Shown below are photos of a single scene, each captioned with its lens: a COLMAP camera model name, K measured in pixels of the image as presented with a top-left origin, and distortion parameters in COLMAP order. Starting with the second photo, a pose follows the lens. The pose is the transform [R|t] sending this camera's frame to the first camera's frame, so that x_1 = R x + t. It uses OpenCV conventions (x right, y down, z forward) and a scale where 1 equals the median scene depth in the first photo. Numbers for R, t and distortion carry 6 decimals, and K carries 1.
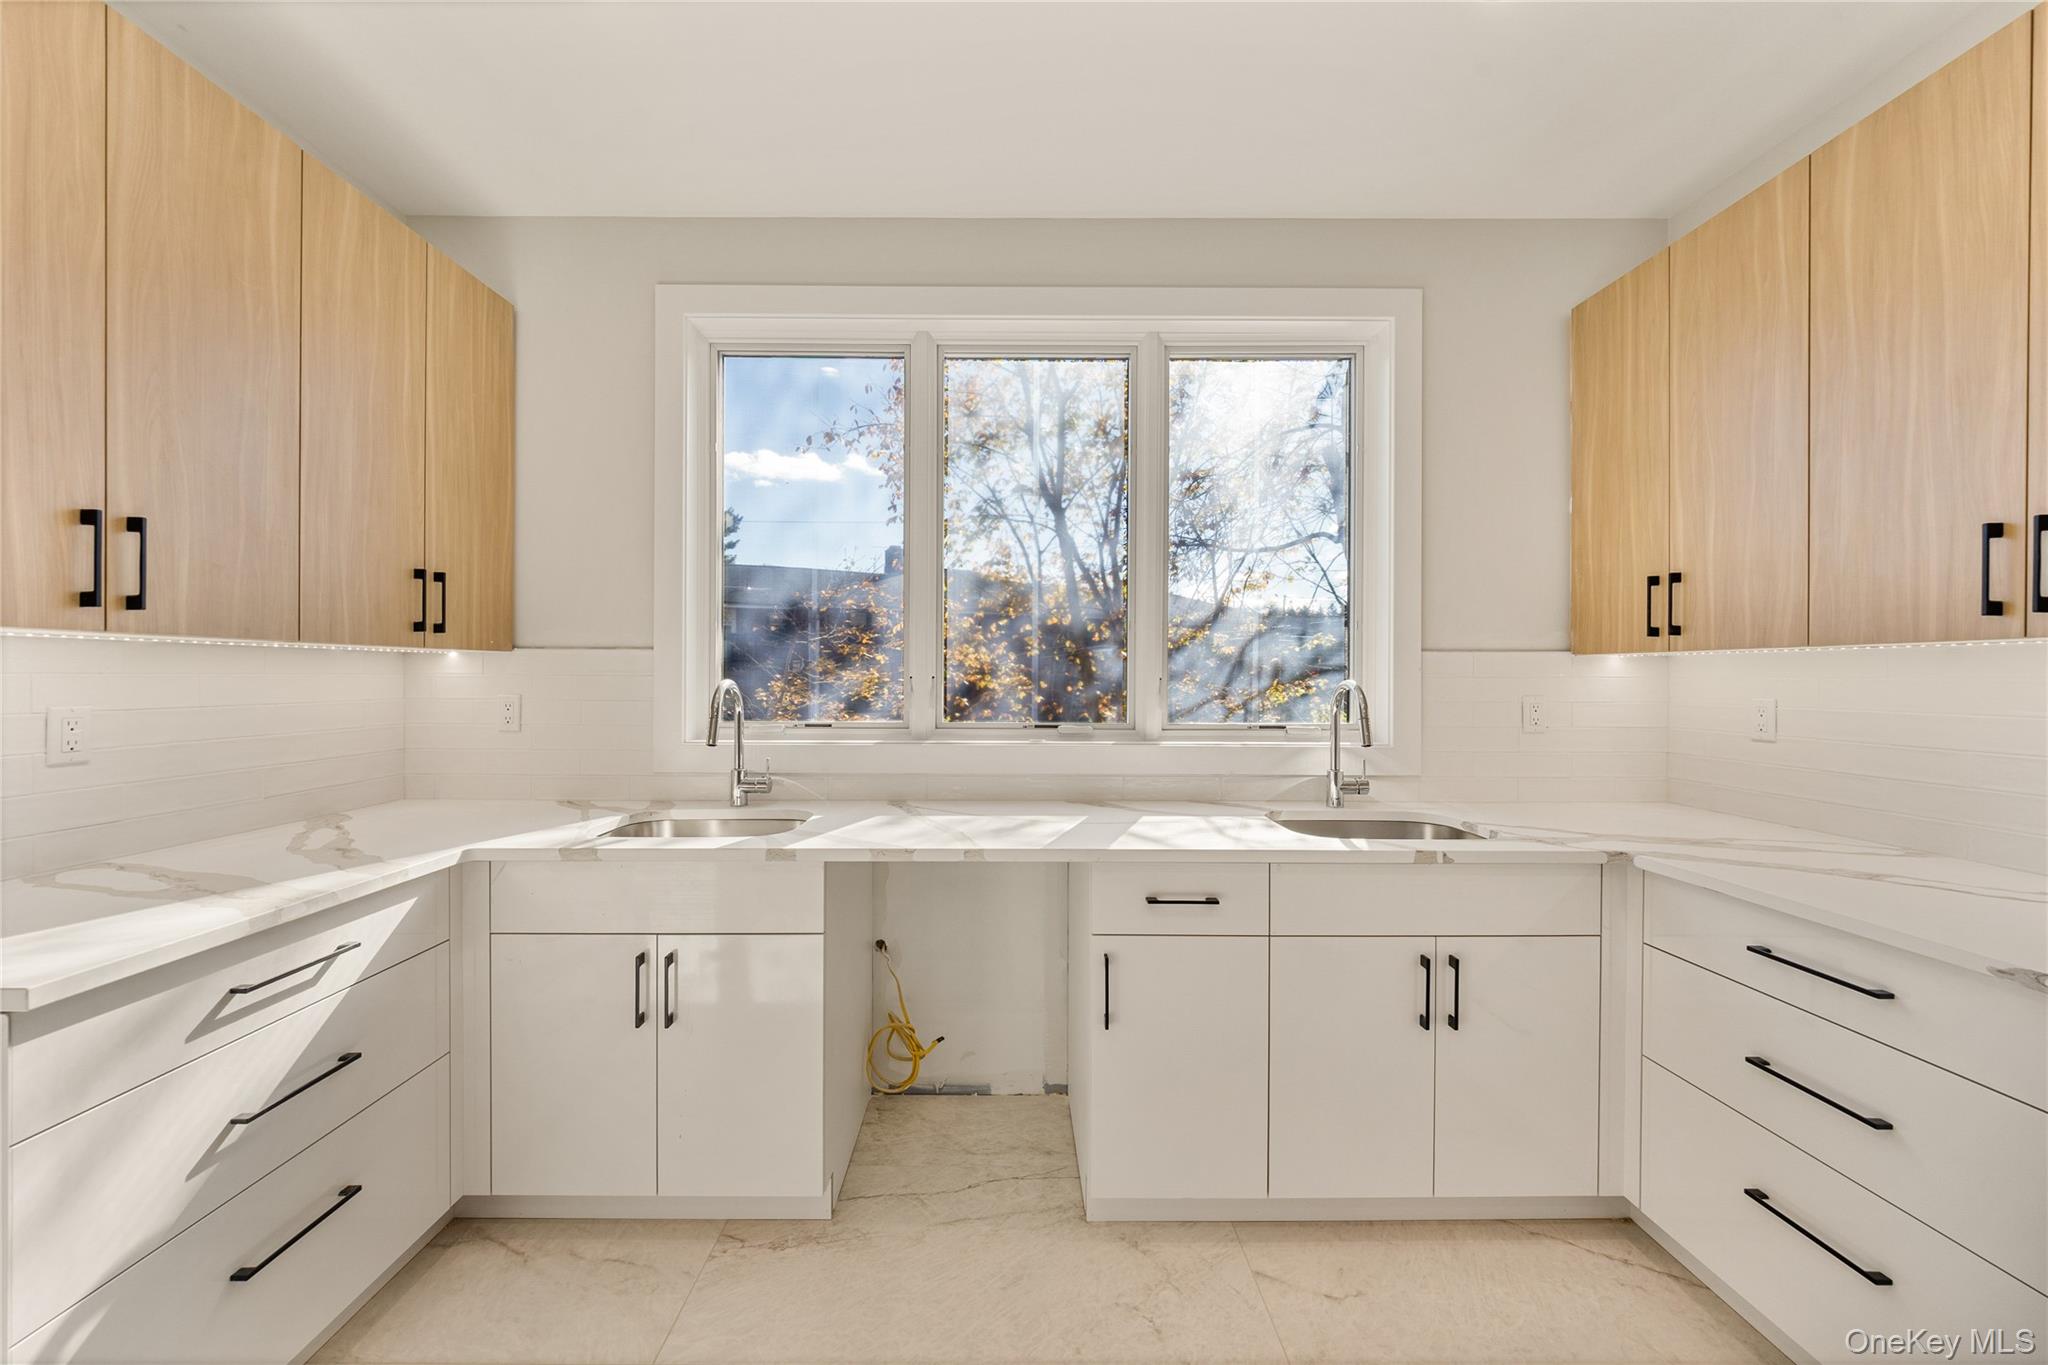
lens RADIAL K [[760.1, 0, 1002.0], [0, 760.1, 677.9], [0, 0, 1]] dist [-0.003690, -0.000213]
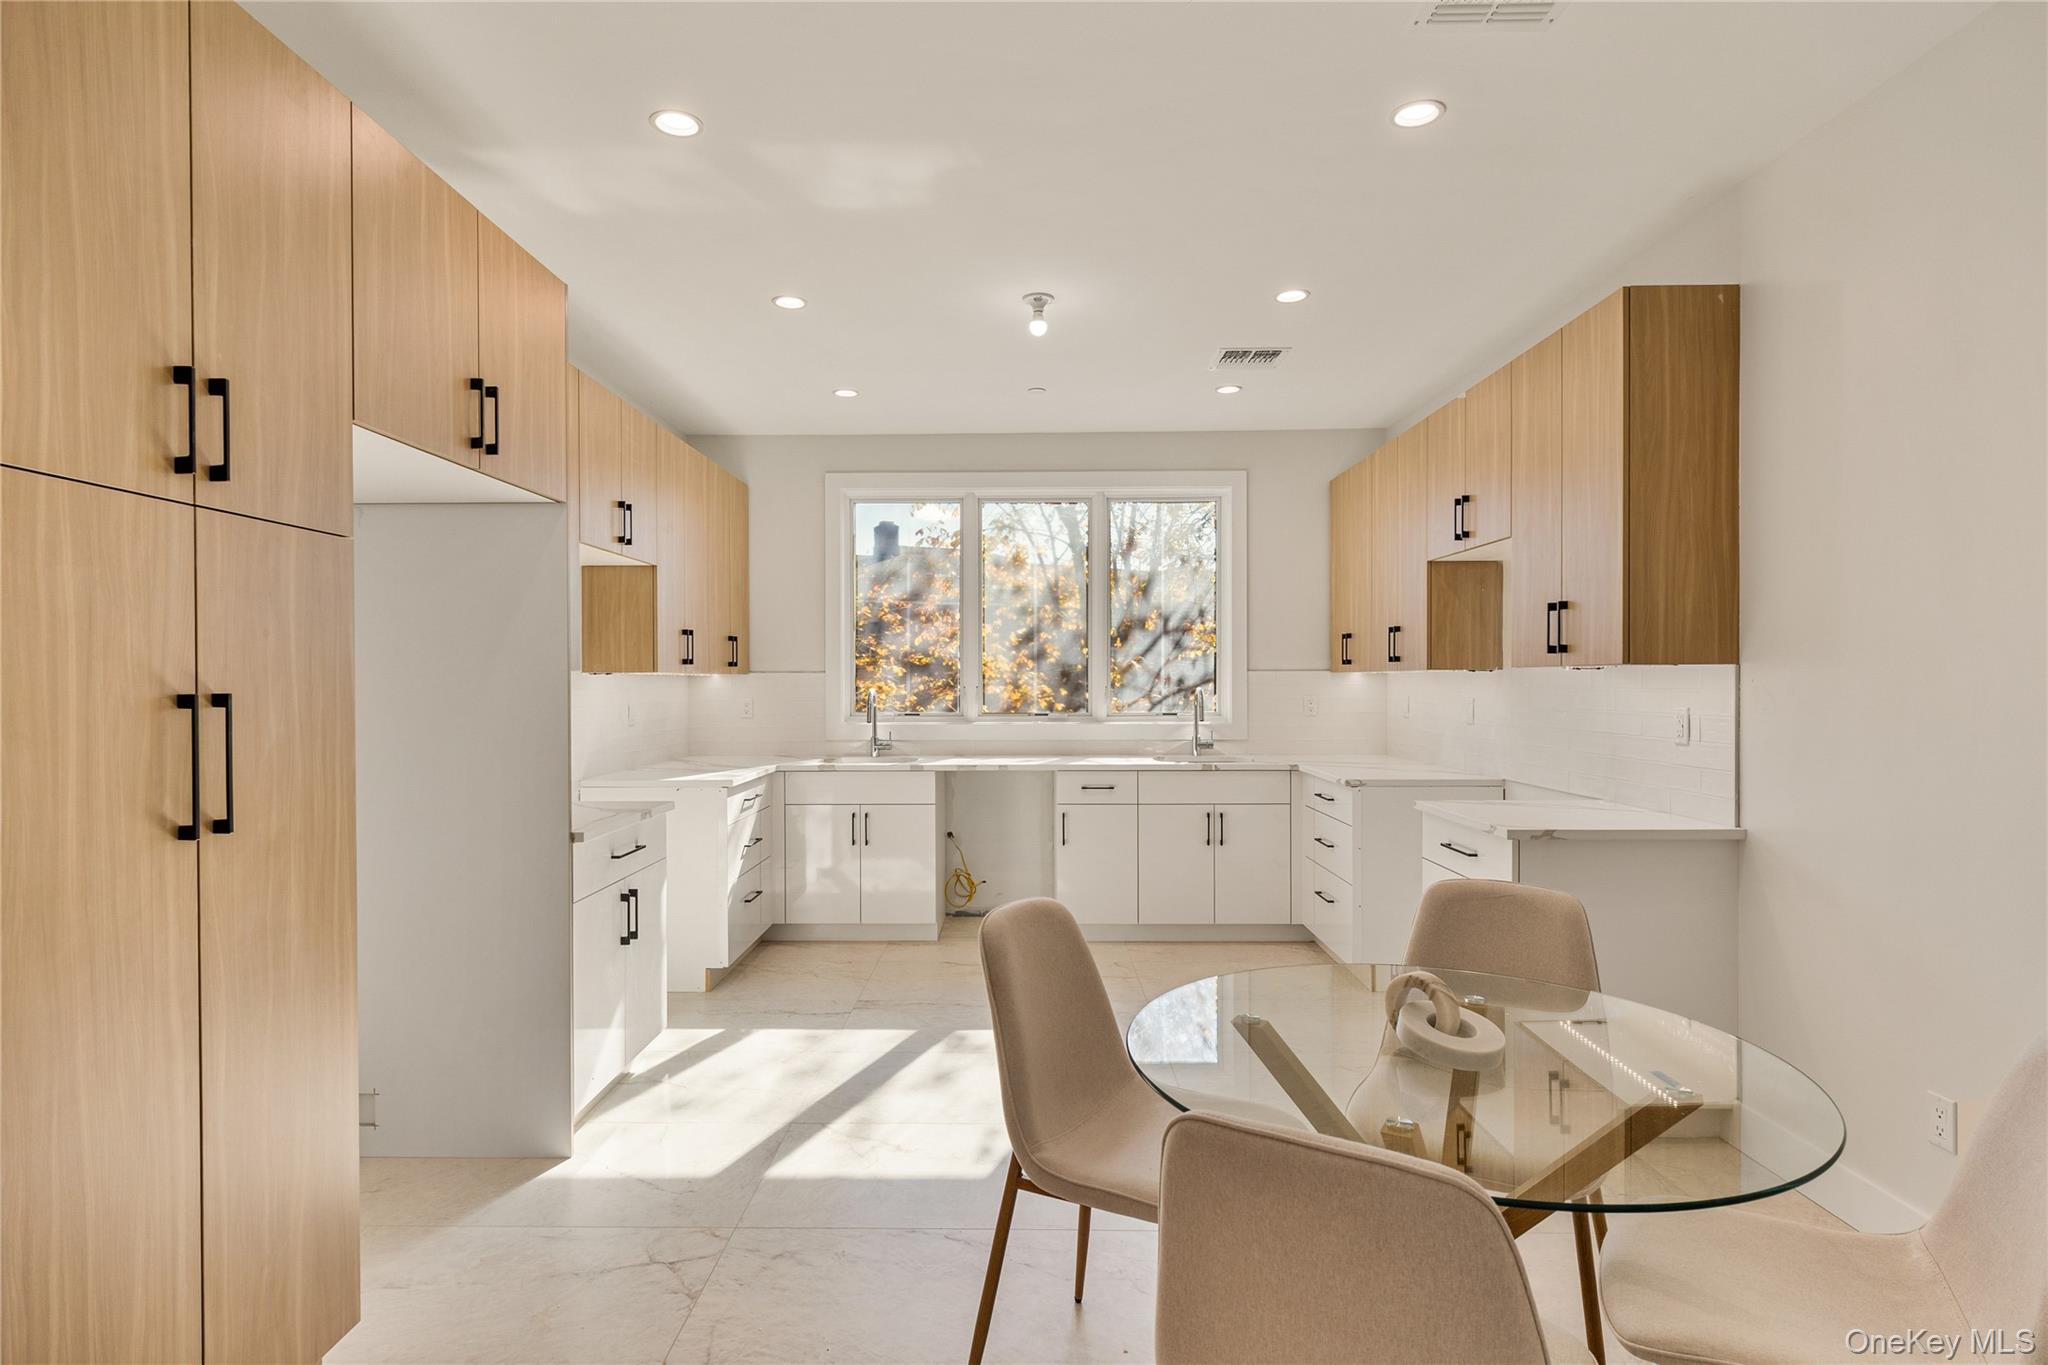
lens RADIAL K [[1042.0, 0, 1008.2], [0, 1042.0, 695.3], [0, 0, 1]] dist [-0.000893, -0.000735]
pose [[0.999952, -0.004281, -0.008818, 0.001897], [0.004360, 0.999950, 0.008977, -0.004043], [0.008779, -0.009015, 0.999921, -1.526582]]
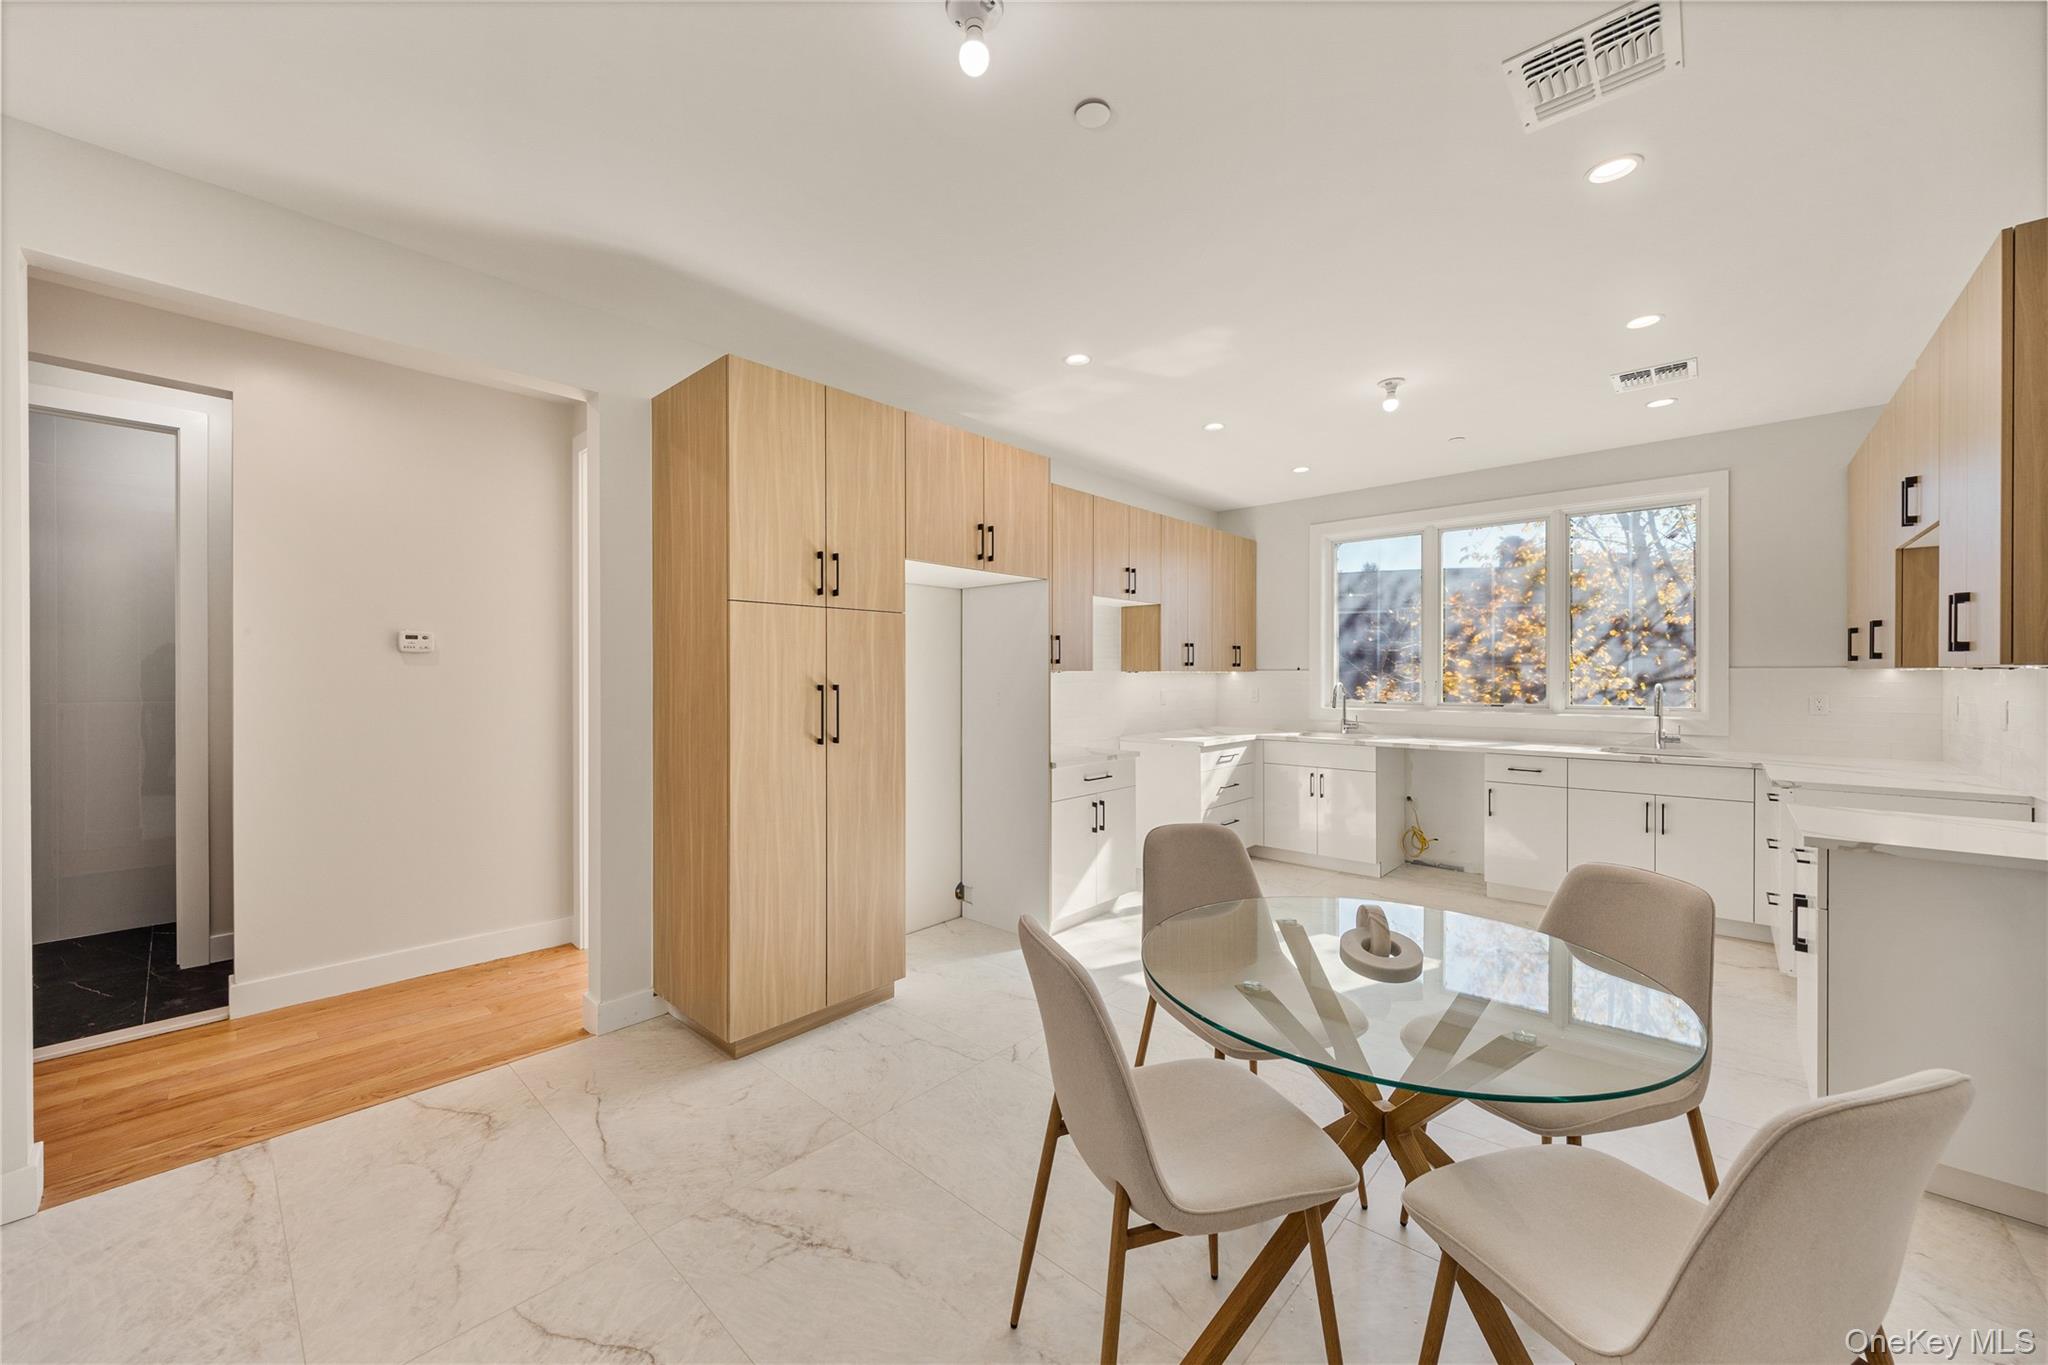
lens RADIAL K [[760.1, 0, 1011.0], [0, 760.1, 680.2], [0, 0, 1]] dist [-0.003690, -0.000213]
pose [[0.740541, 0.003122, -0.672003, 0.505583], [-0.001023, 0.999993, 0.003518, -0.012906], [0.672010, -0.001918, 0.740540, -1.544818]]
